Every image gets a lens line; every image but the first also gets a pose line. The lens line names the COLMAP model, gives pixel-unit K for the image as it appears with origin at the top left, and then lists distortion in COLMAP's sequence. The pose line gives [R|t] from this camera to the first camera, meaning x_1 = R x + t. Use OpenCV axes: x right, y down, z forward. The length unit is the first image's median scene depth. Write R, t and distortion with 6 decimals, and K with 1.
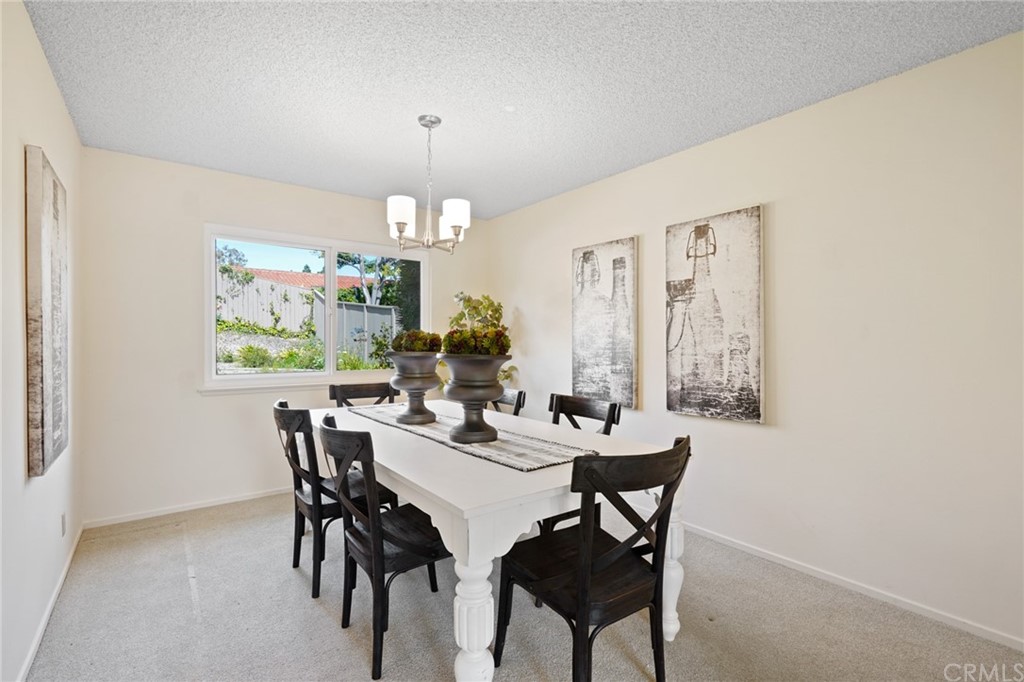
lens RADIAL K [[470.6, 0, 515.3], [0, 470.6, 346.7], [0, 0, 1]] dist [-0.002904, -0.000442]
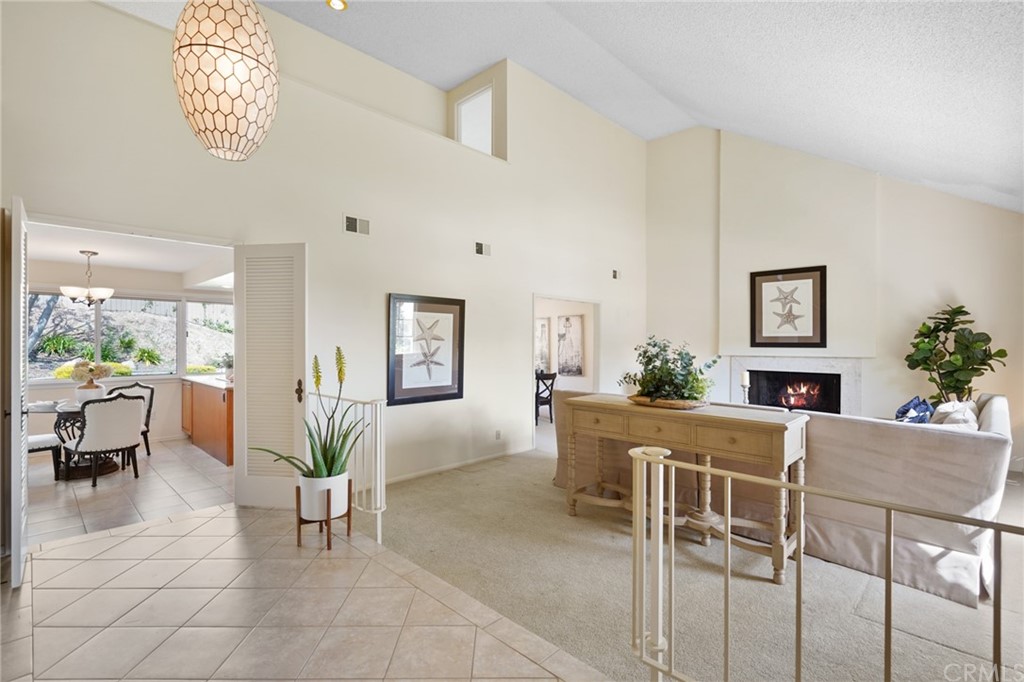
lens RADIAL K [[476.1, 0, 510.4], [0, 476.1, 344.3], [0, 0, 1]] dist [-0.002846, -0.000725]
pose [[0.989644, -0.002694, 0.143518, -0.454405], [0.003876, 0.999961, -0.007964, -0.041684], [-0.143491, 0.008438, 0.989616, -2.115681]]
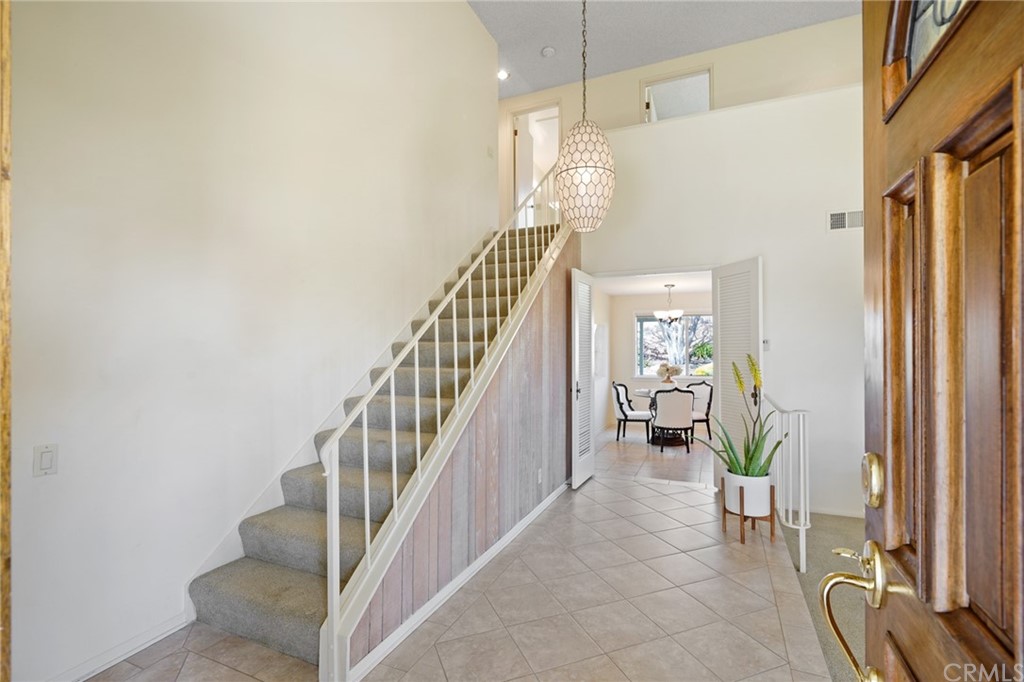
lens RADIAL K [[470.6, 0, 515.3], [0, 470.6, 346.7], [0, 0, 1]] dist [-0.002904, -0.000442]
pose [[0.488834, -0.010326, -0.872316, -0.021607], [-0.005204, 0.999878, -0.014753, -0.044425], [0.872361, 0.011752, 0.488720, -2.040122]]
